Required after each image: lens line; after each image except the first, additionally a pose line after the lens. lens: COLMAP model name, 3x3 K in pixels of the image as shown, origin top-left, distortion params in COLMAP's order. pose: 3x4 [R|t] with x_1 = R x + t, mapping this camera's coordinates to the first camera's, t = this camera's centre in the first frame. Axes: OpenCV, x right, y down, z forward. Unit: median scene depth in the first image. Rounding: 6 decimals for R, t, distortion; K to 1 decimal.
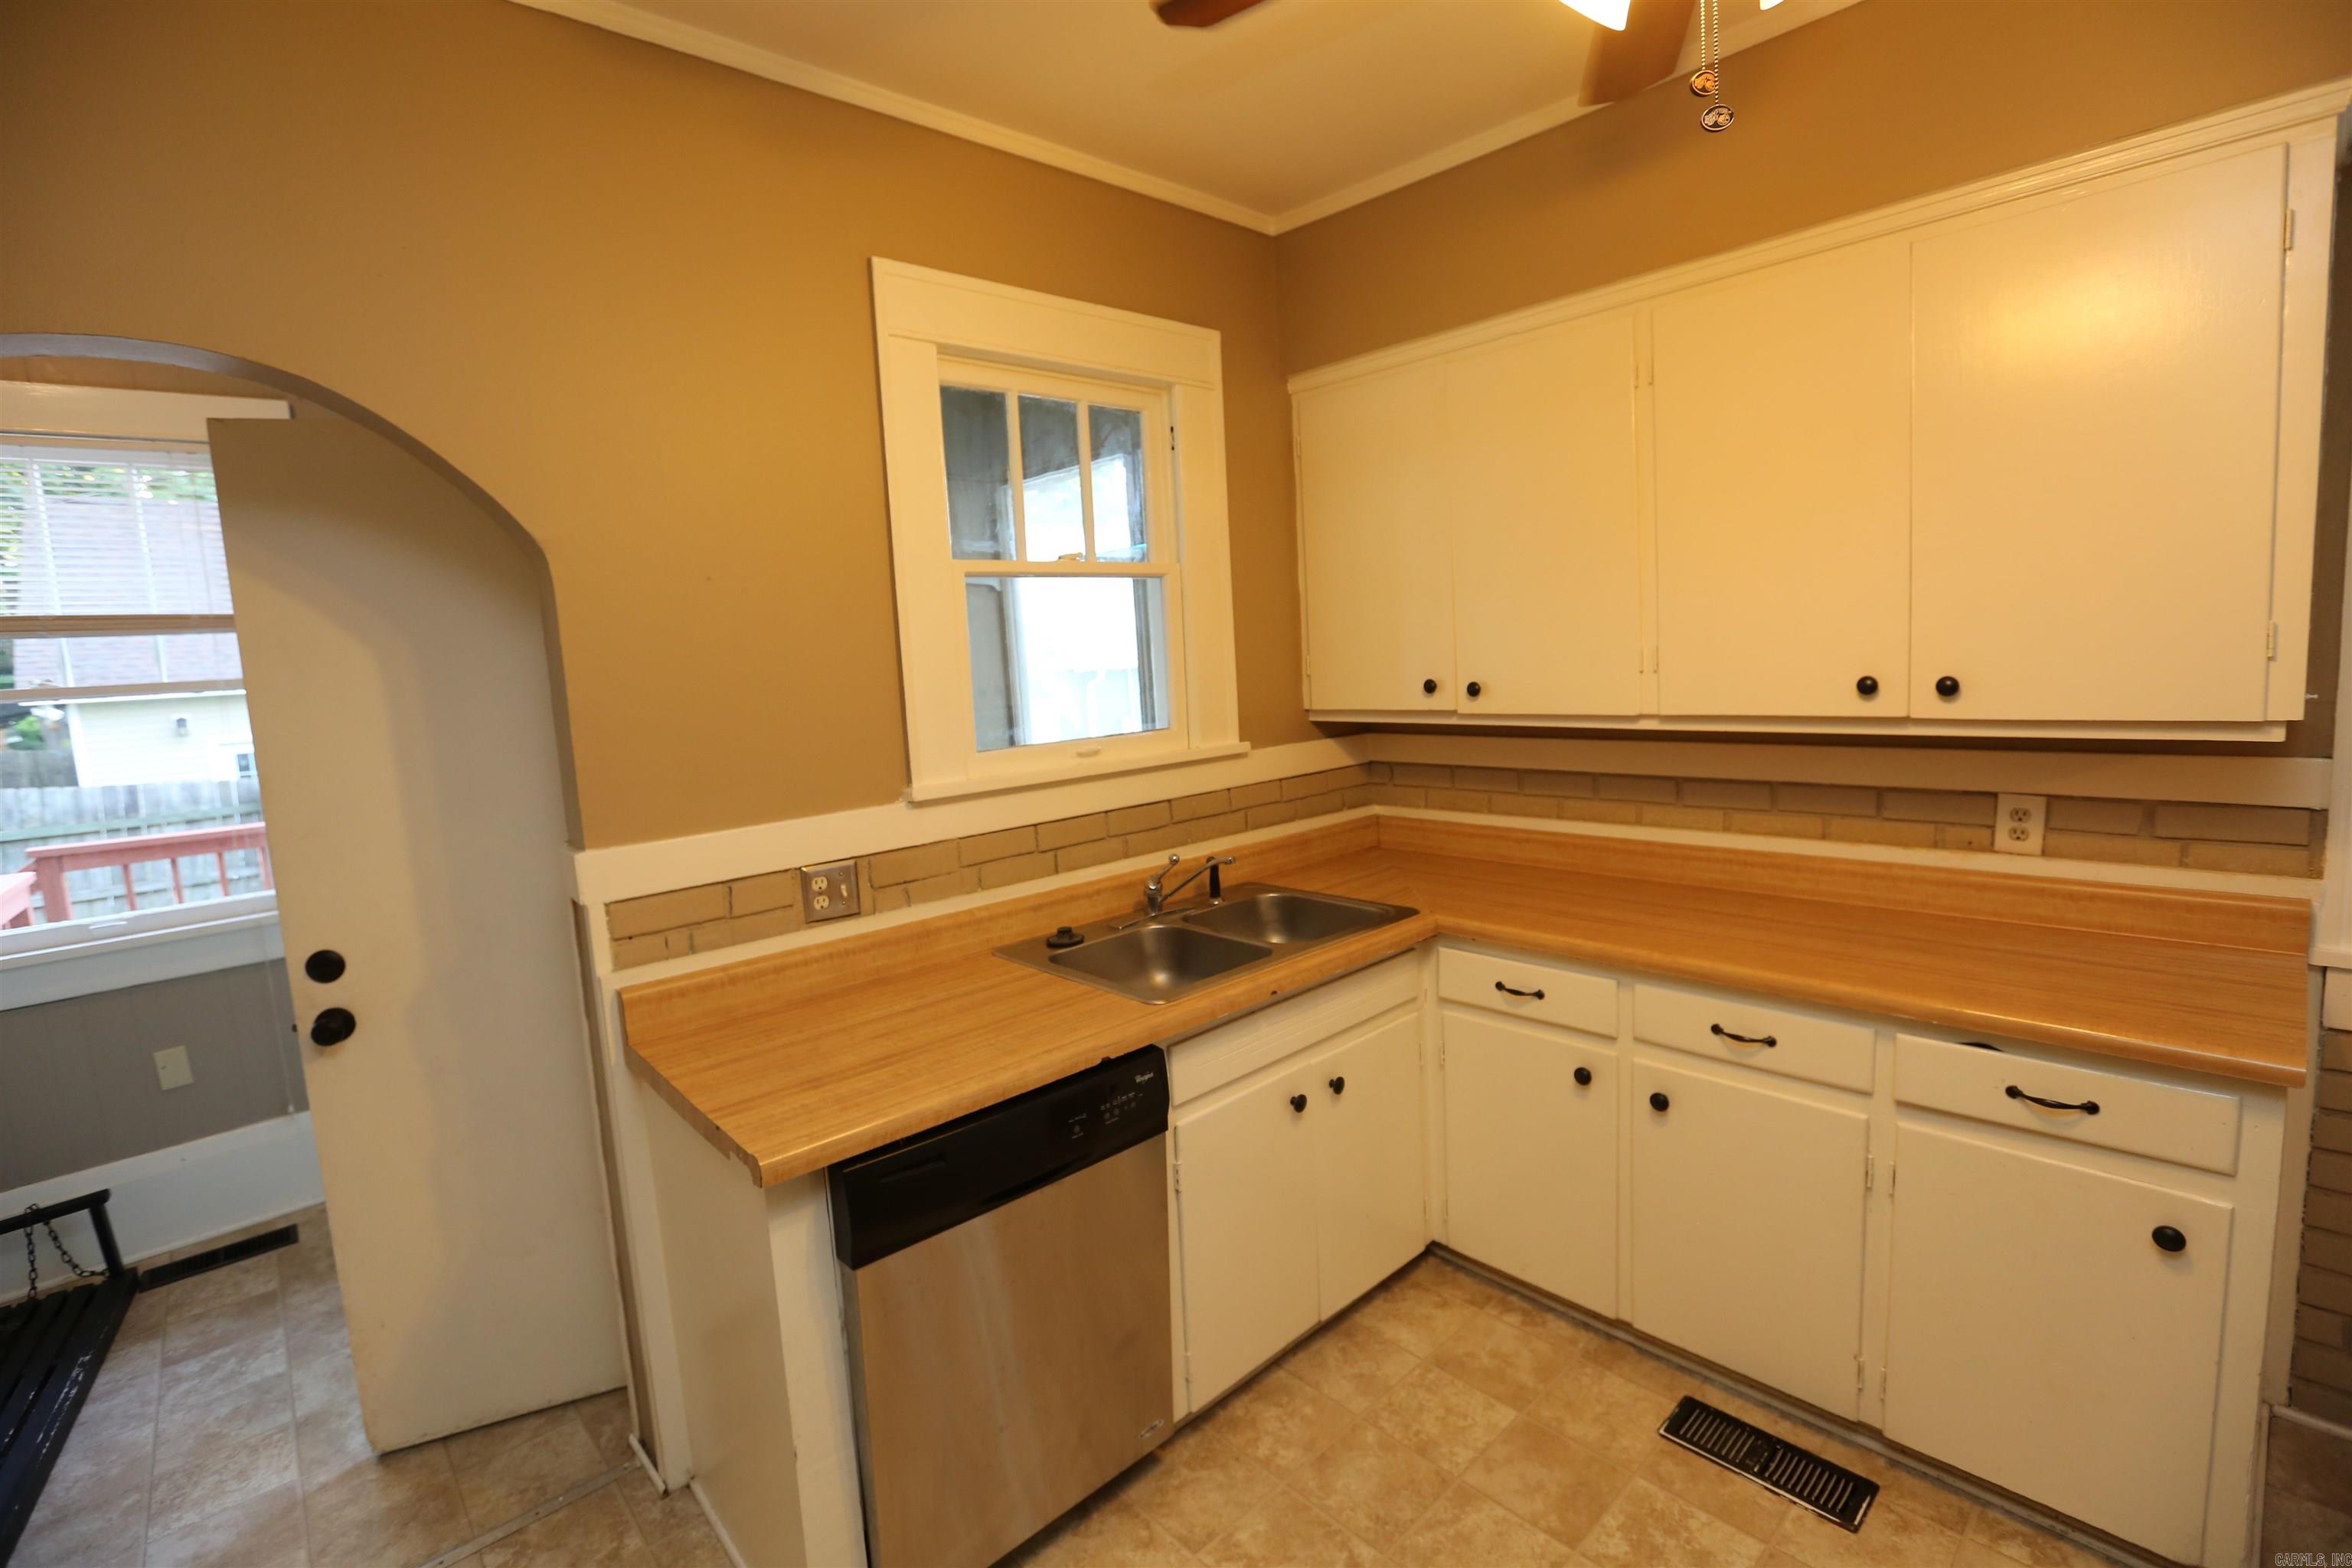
lens RADIAL K [[1064.6, 0, 1172.0], [0, 1064.6, 774.9], [0, 0, 1]] dist [-0.048964, 0.014434]
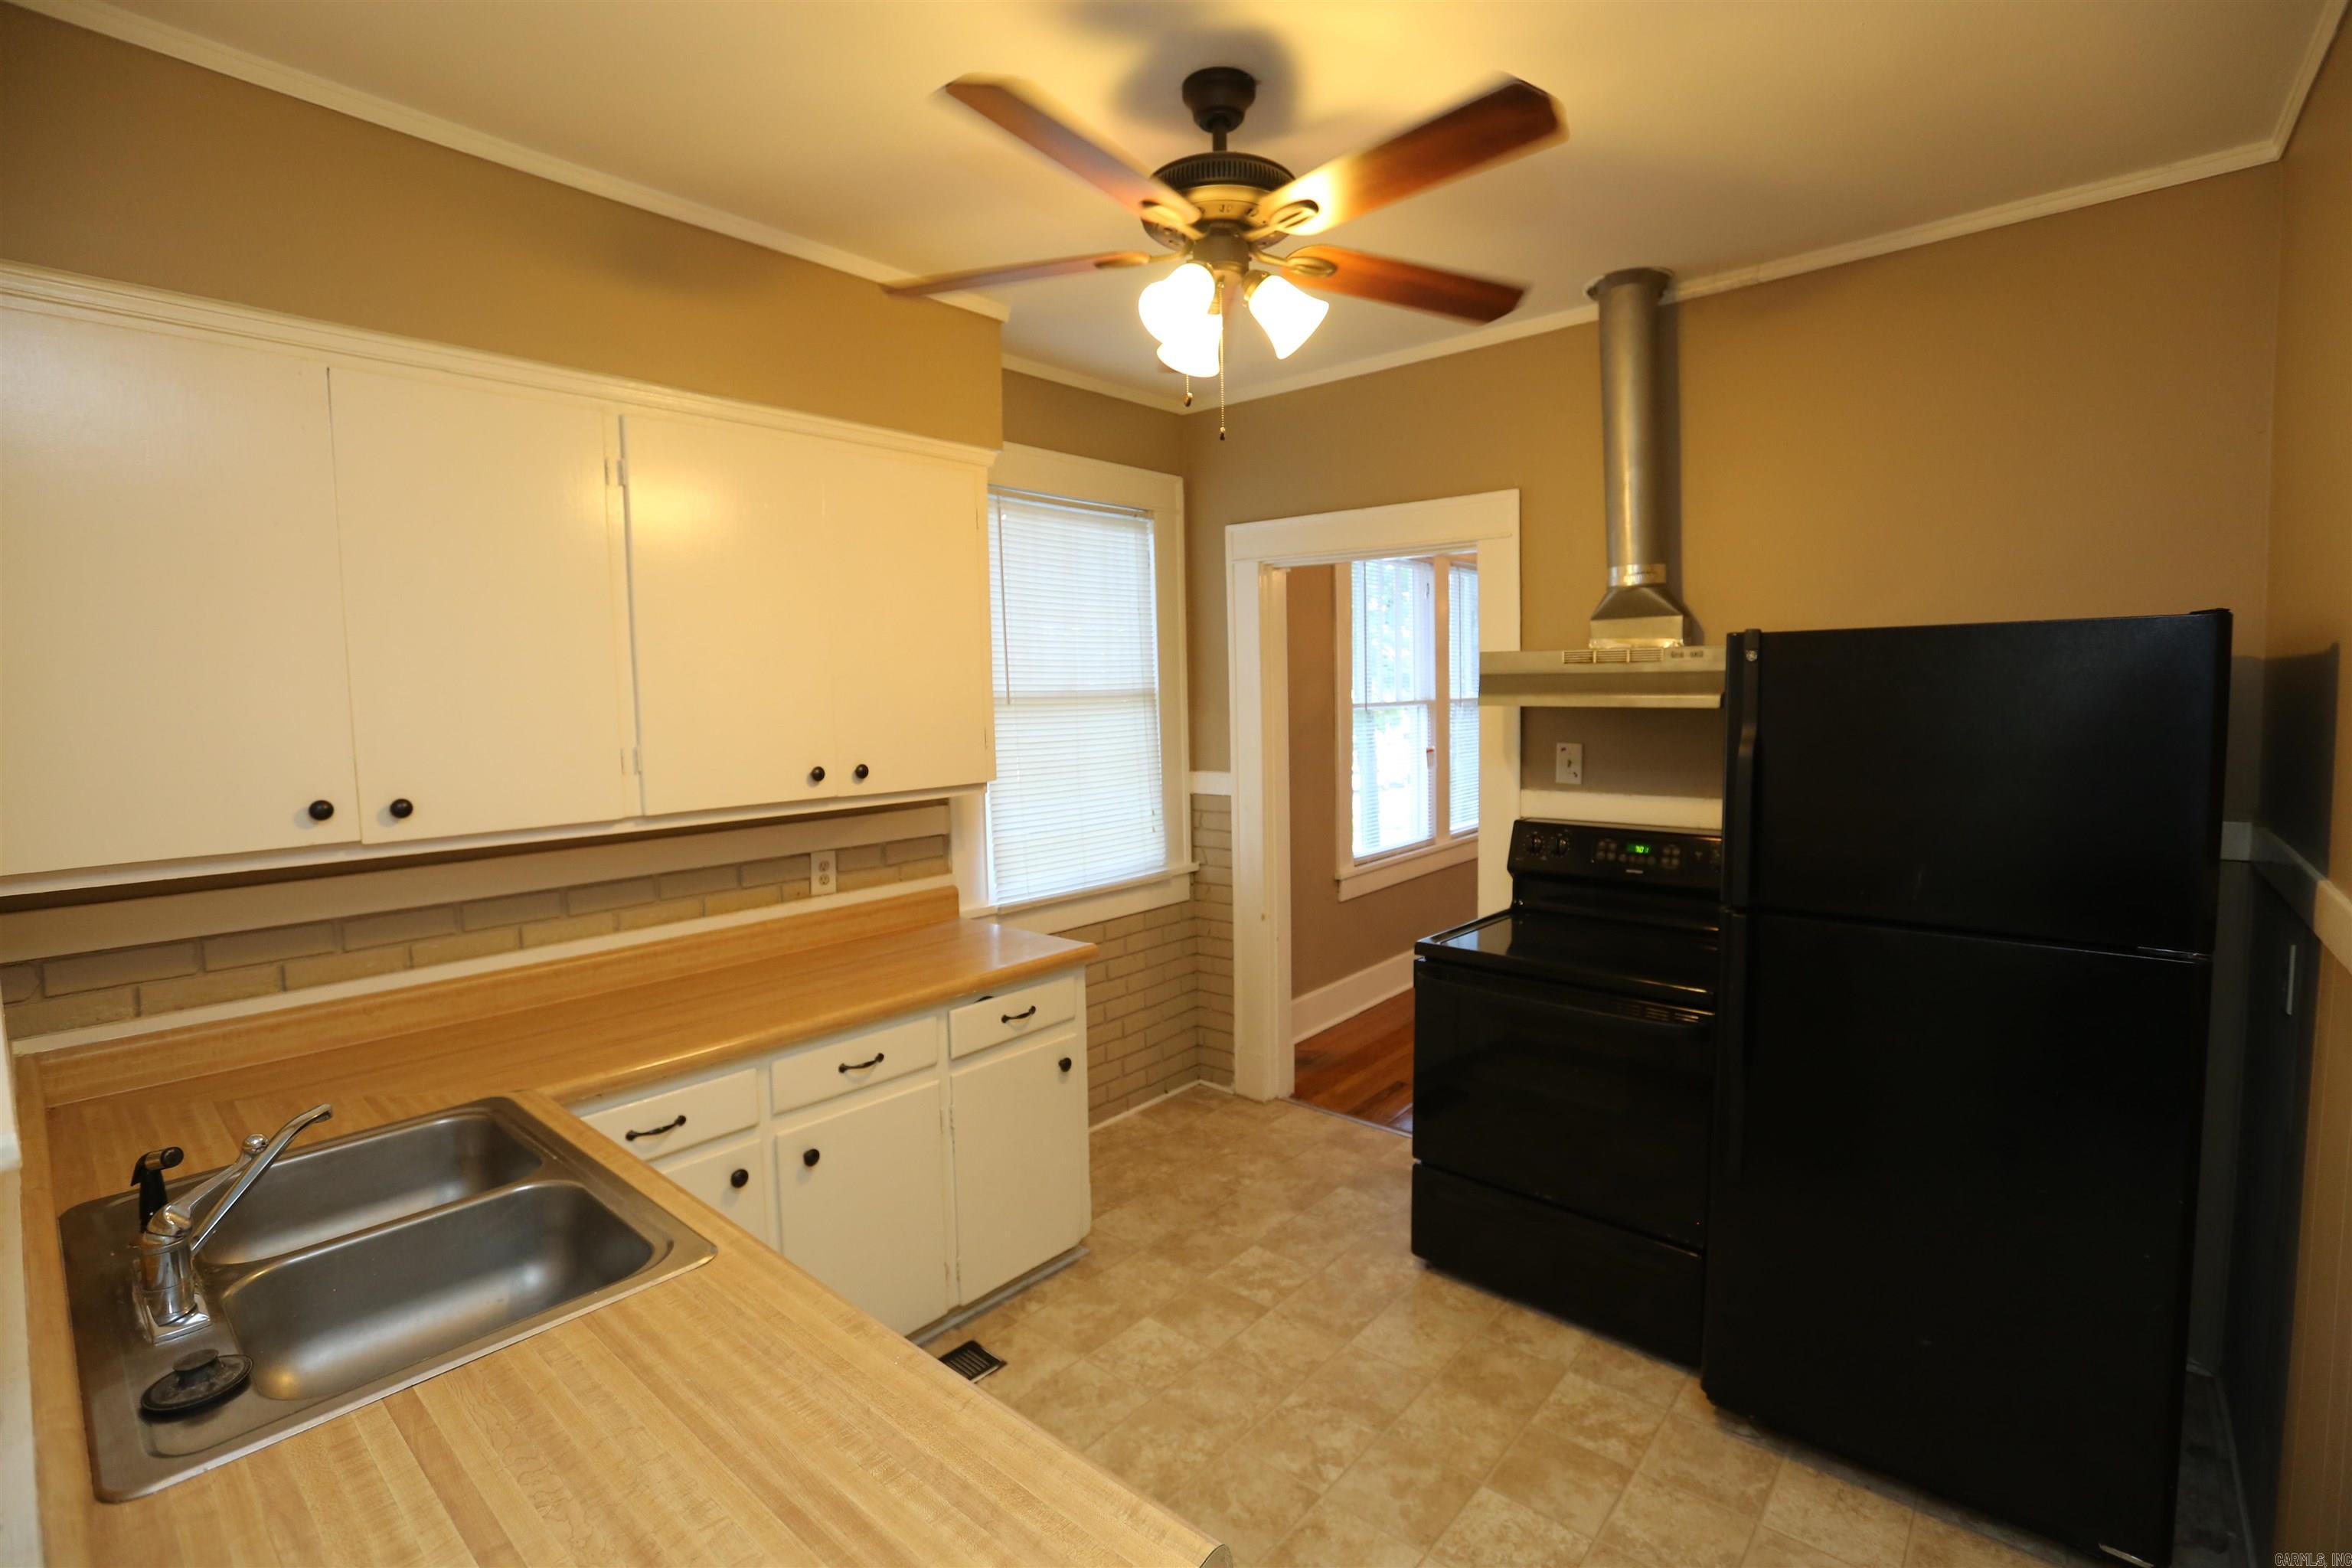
lens RADIAL K [[1063.3, 0, 1173.0], [0, 1063.3, 774.2], [0, 0, 1]] dist [-0.052502, 0.016605]
pose [[-0.104611, -0.017996, 0.994350, -0.644774], [0.144160, 0.989002, 0.033066, -0.063623], [-0.984009, 0.146805, -0.100867, 0.672085]]
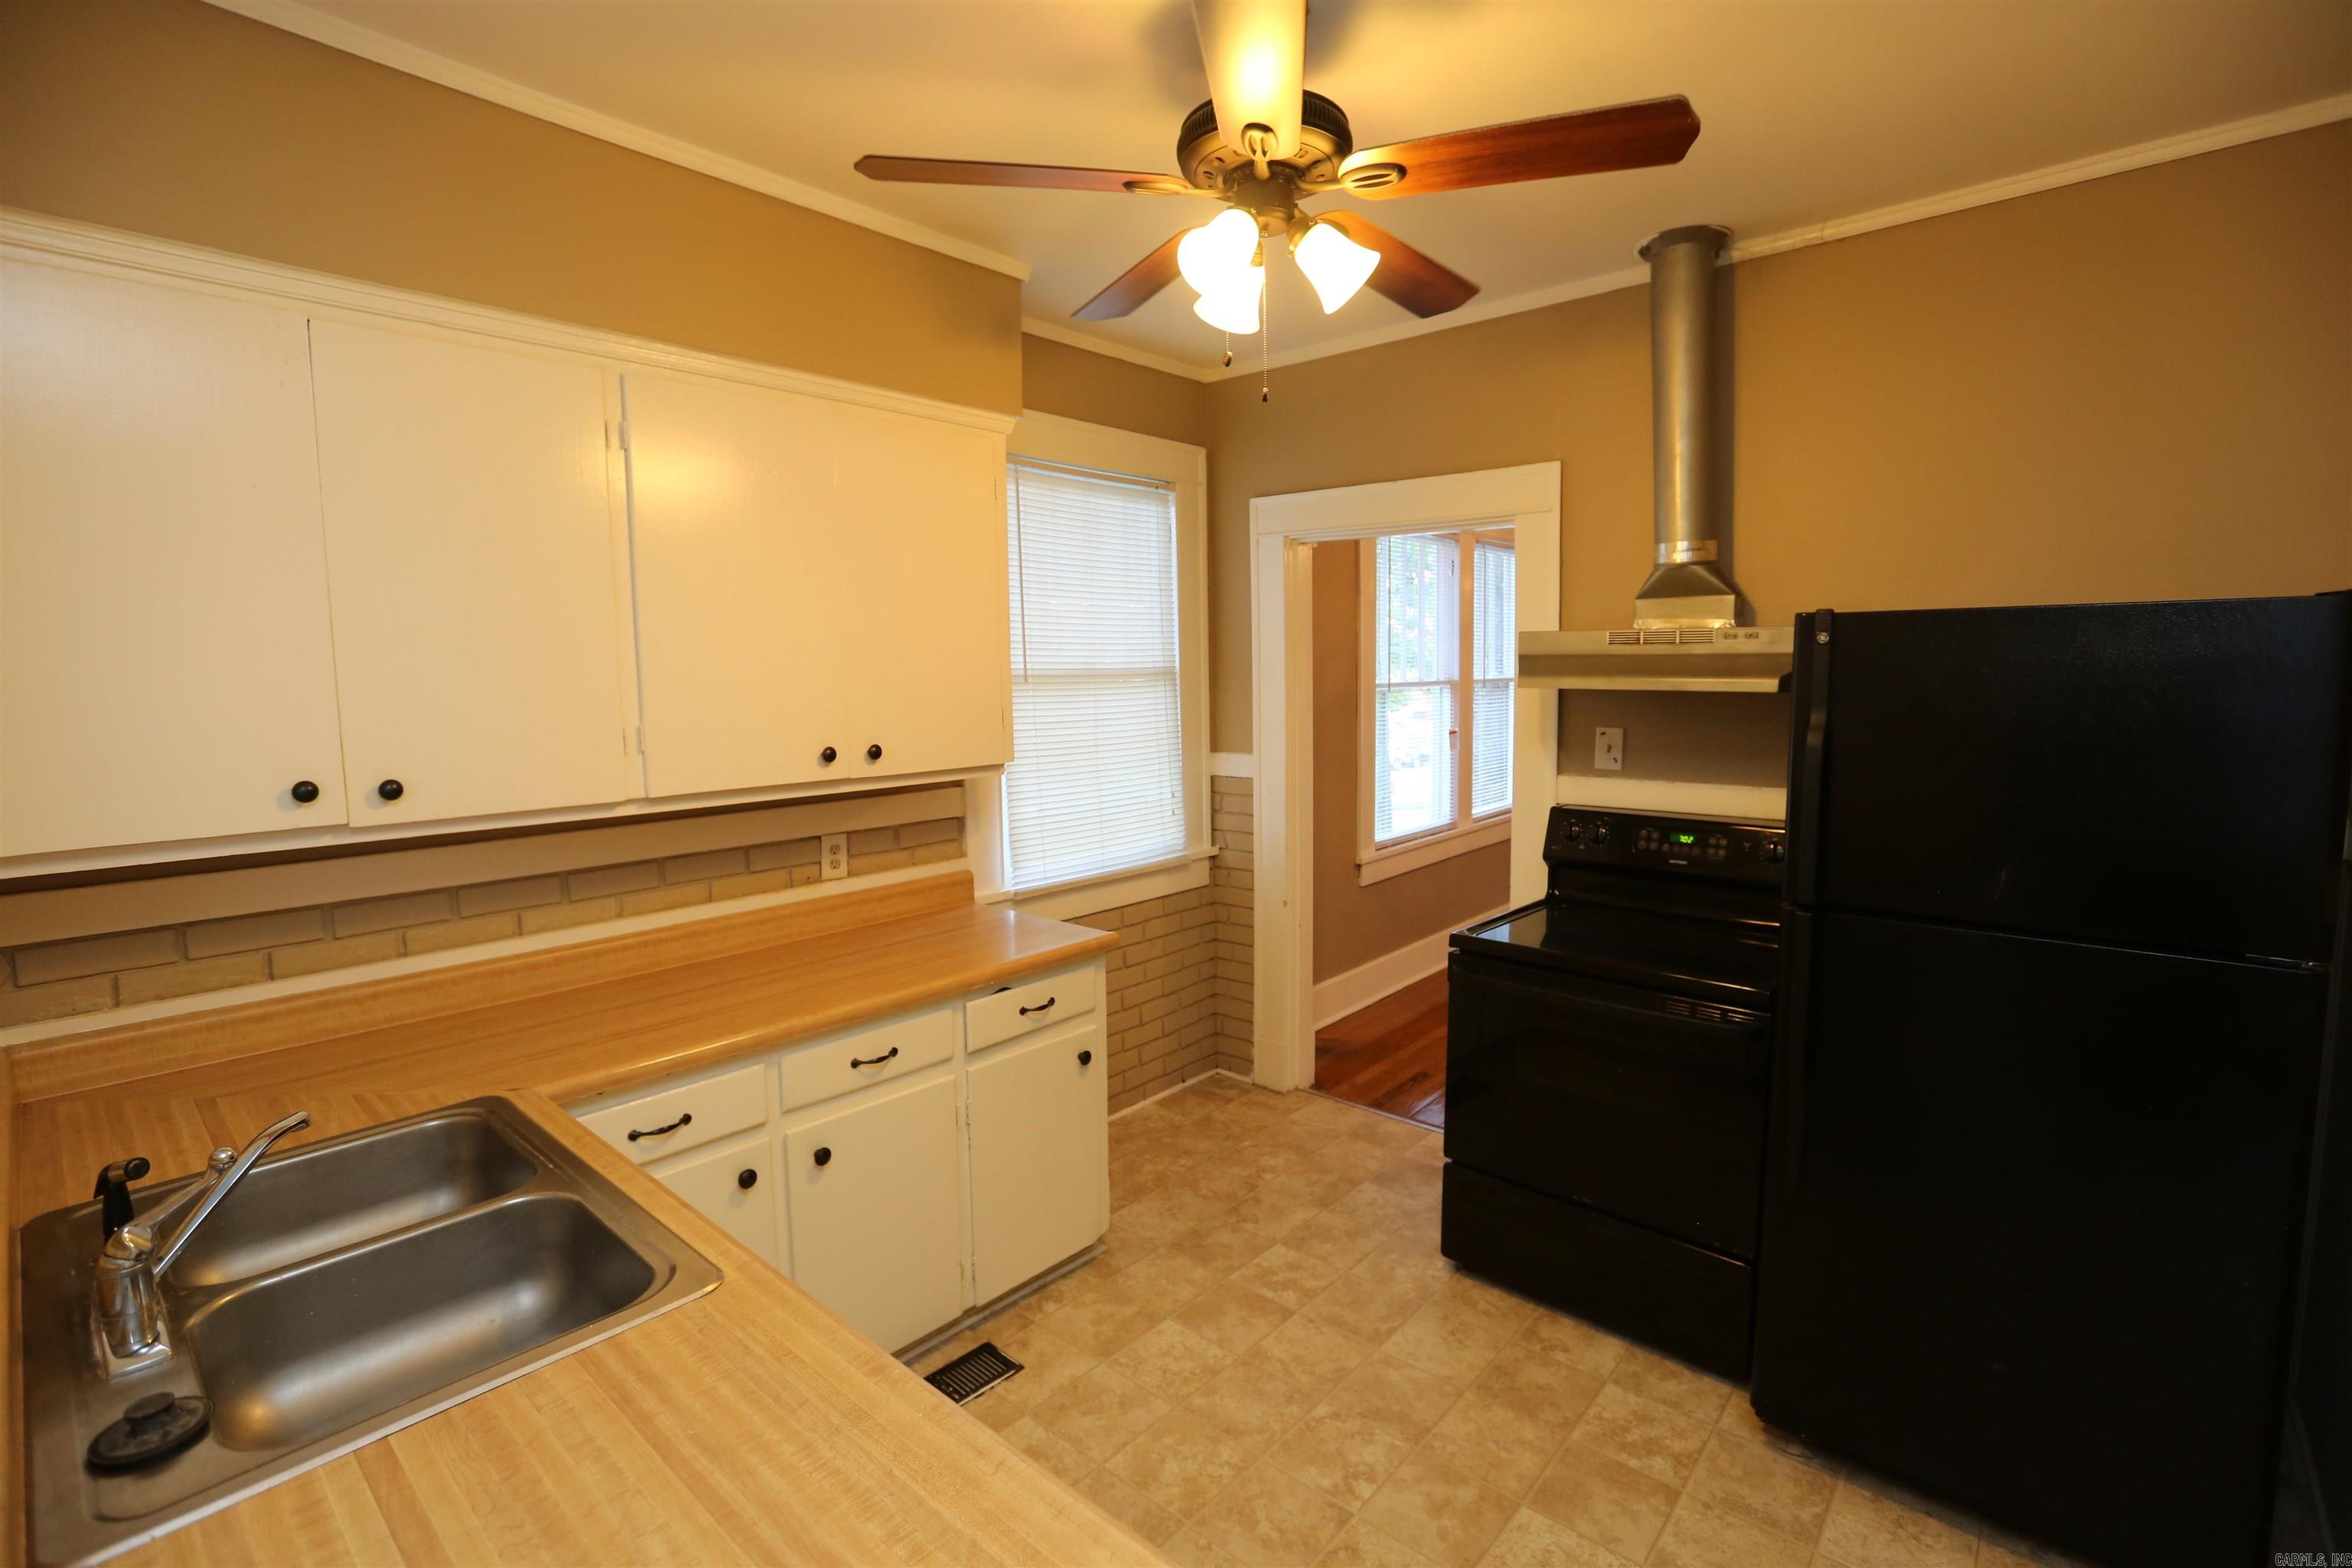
lens RADIAL K [[1064.6, 0, 1172.0], [0, 1064.6, 774.9], [0, 0, 1]] dist [-0.048964, 0.014434]
pose [[-0.096452, -0.040108, 0.994529, -0.587723], [0.137193, 0.989115, 0.053195, -0.070905], [-0.985837, 0.141573, -0.089899, 0.687712]]
